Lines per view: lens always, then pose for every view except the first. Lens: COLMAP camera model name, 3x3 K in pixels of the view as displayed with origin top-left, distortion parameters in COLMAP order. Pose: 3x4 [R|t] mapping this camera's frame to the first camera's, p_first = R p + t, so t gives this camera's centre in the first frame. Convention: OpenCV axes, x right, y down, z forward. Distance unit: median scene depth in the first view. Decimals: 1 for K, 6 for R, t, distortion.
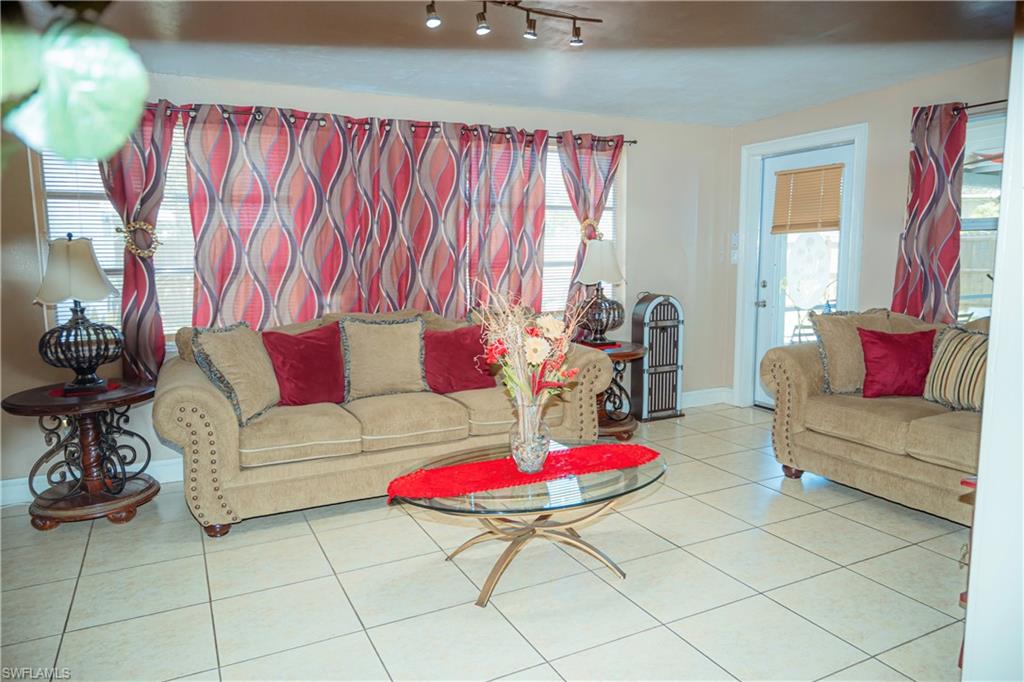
lens RADIAL K [[691.9, 0, 512.0], [0, 691.9, 341.0], [0, 0, 1]] dist [-0.006412, -0.002530]
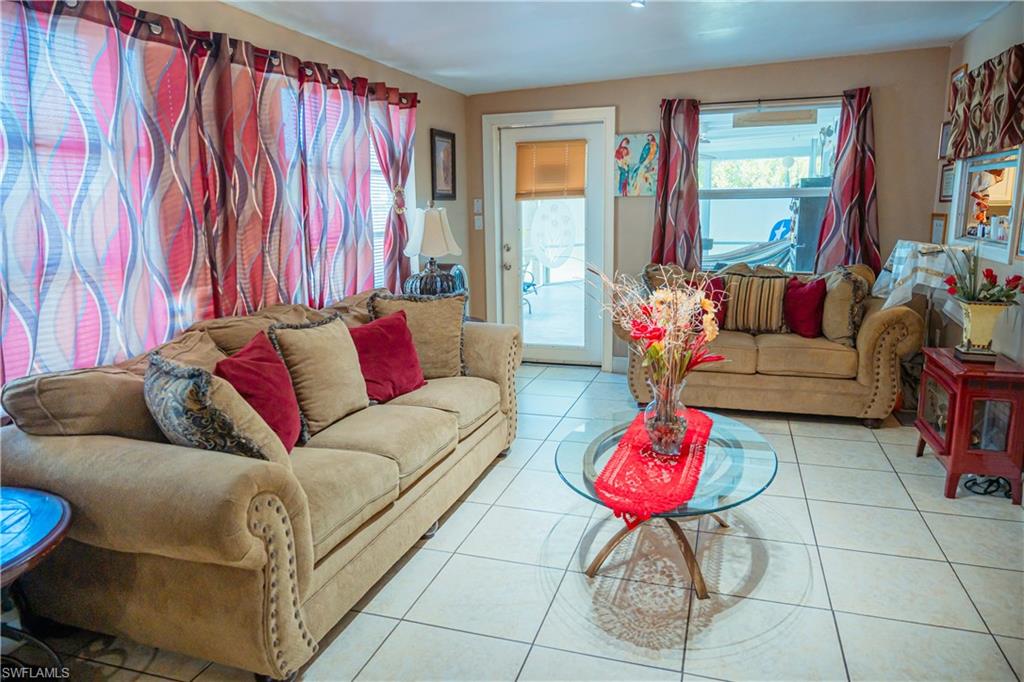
lens RADIAL K [[691.9, 0, 512.0], [0, 691.9, 341.0], [0, 0, 1]] dist [-0.006412, -0.002530]
pose [[0.695900, -0.143044, 0.703748, -0.527428], [0.105128, 0.989696, 0.097210, -0.056053], [-0.710402, 0.006335, 0.703768, 0.311506]]
